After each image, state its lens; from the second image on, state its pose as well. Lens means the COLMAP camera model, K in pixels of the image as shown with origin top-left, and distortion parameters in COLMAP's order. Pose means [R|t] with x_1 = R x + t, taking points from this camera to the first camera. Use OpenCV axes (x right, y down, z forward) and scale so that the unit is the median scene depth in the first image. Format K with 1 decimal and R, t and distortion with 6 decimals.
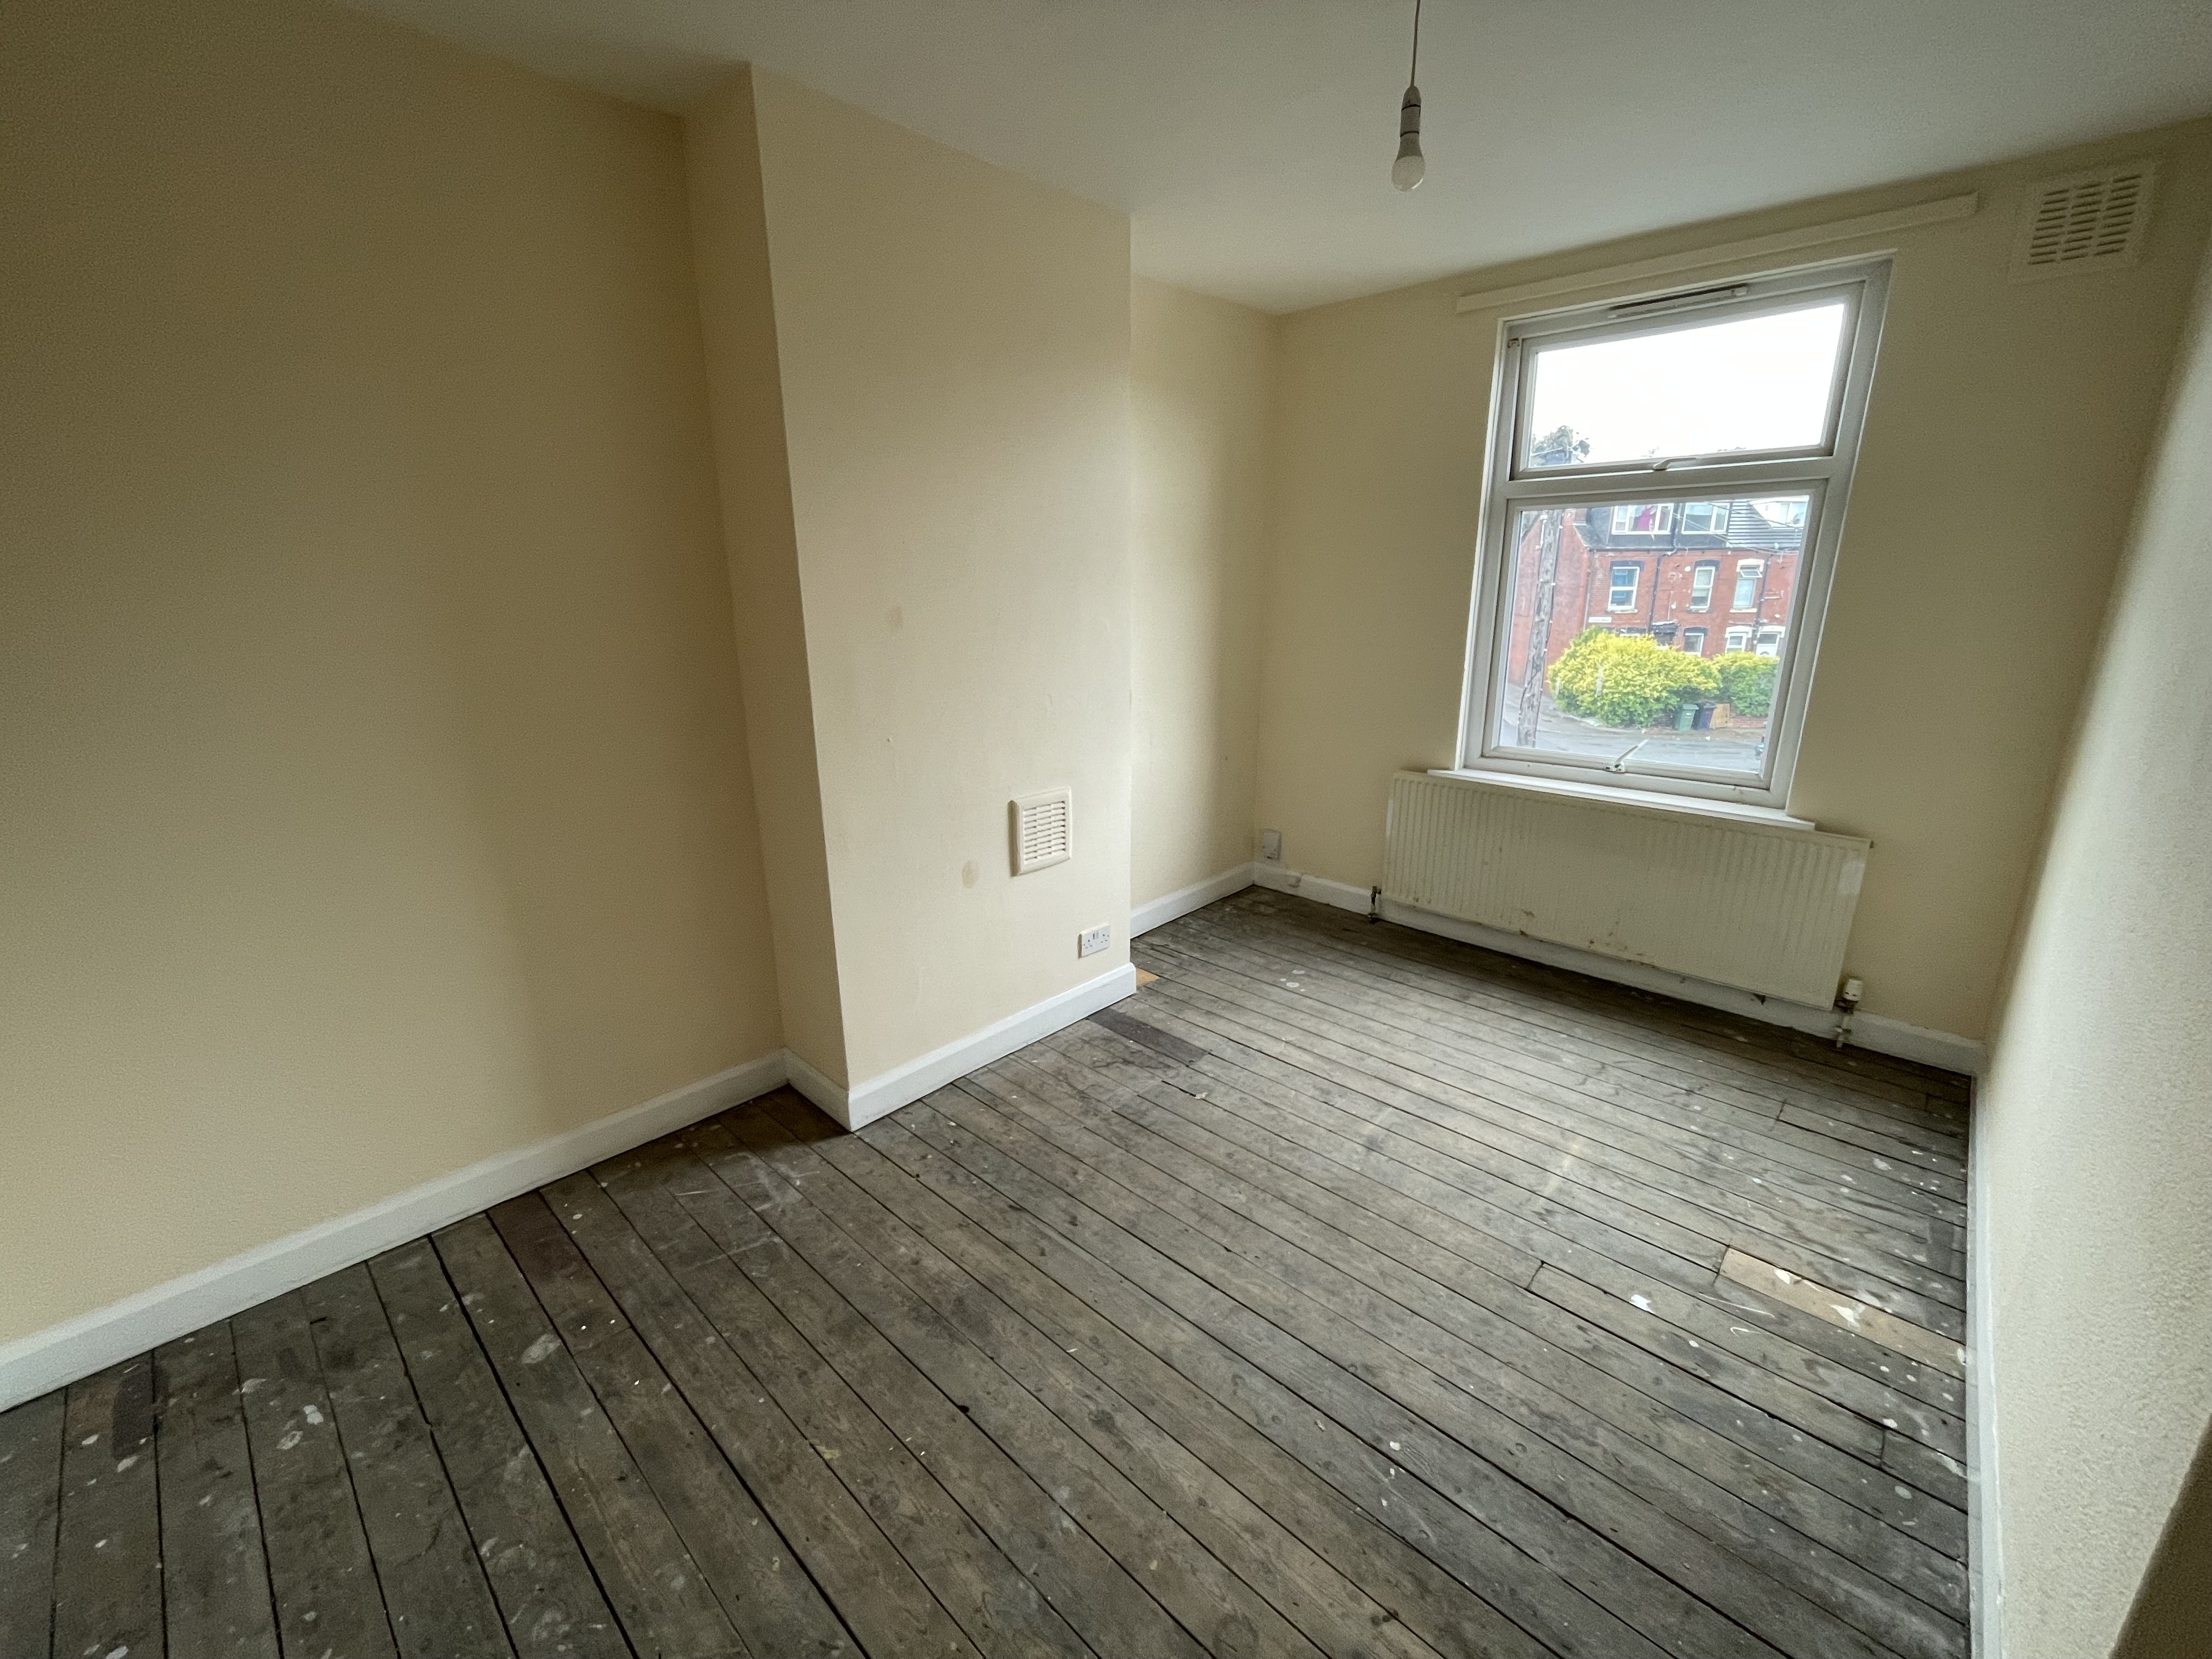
lens RADIAL K [[903.6, 0, 1106.0], [0, 903.6, 829.5], [0, 0, 1]] dist [-0.002810, 0.000041]
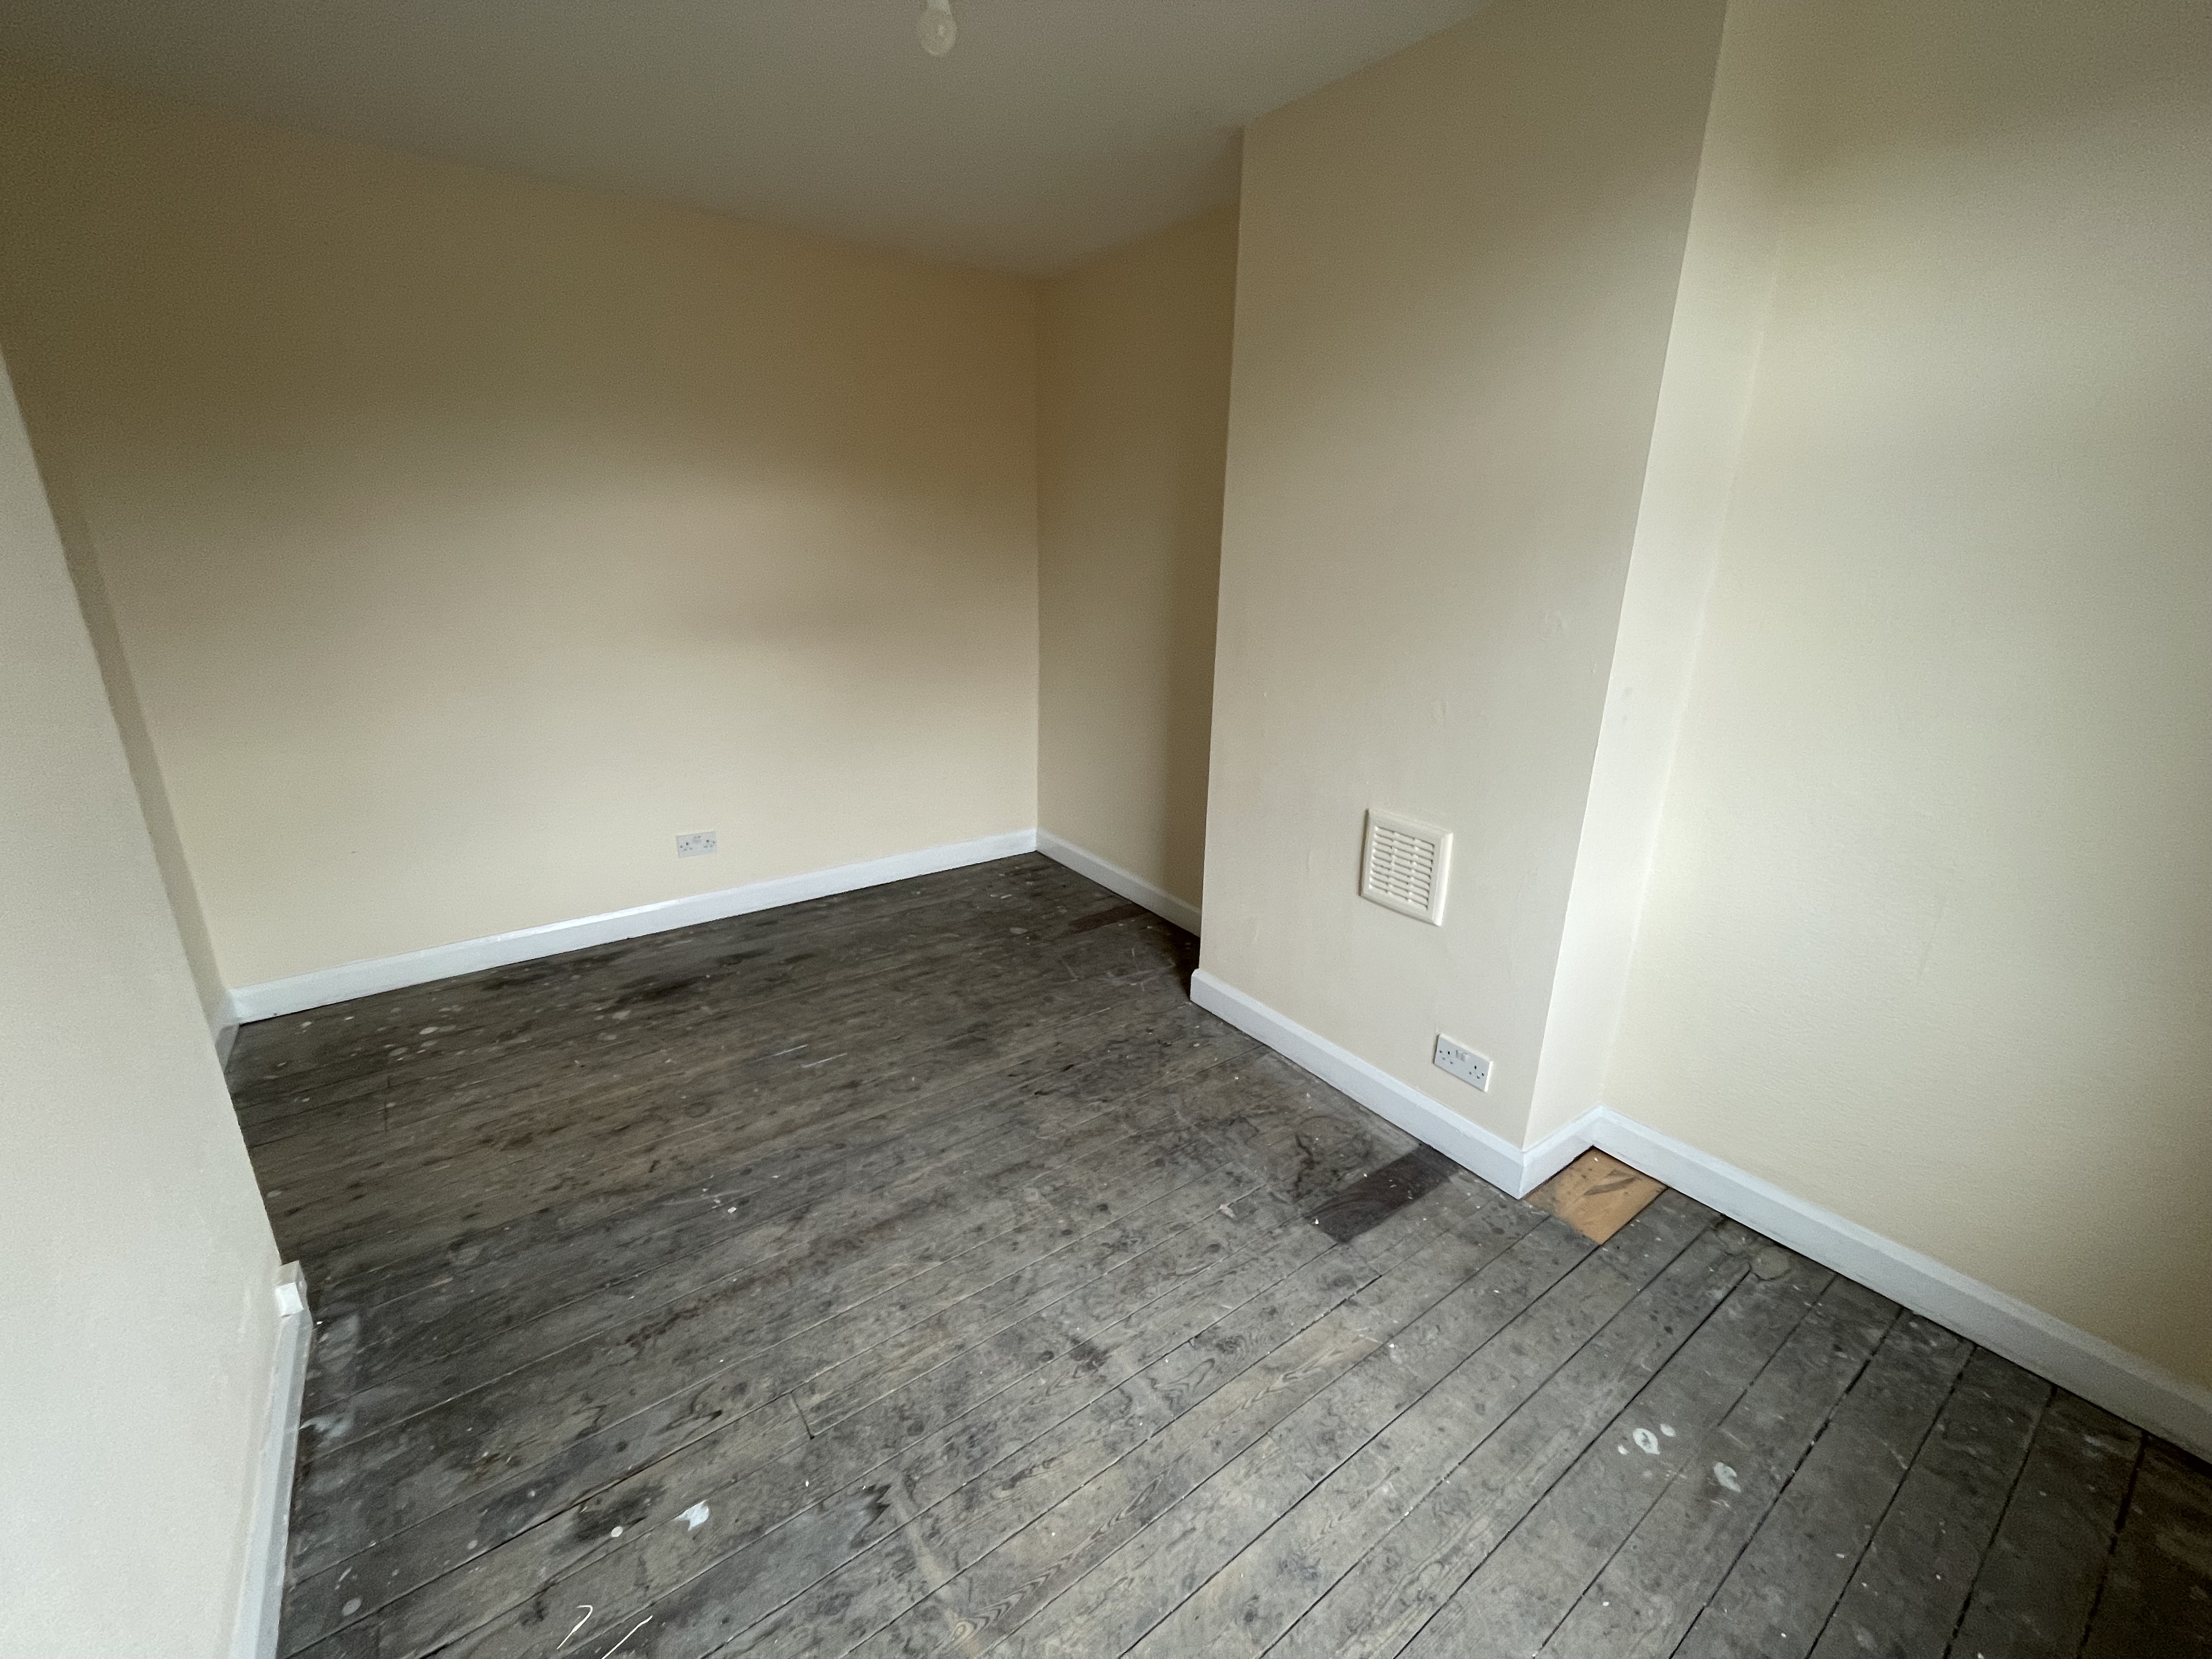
lens RADIAL K [[903.6, 0, 1106.0], [0, 903.6, 829.5], [0, 0, 1]] dist [-0.002810, 0.000041]
pose [[-0.186553, 0.300158, -0.935470, 0.709122], [-0.281734, 0.895849, 0.343629, -0.225663], [0.941182, 0.327658, -0.082559, 0.801214]]
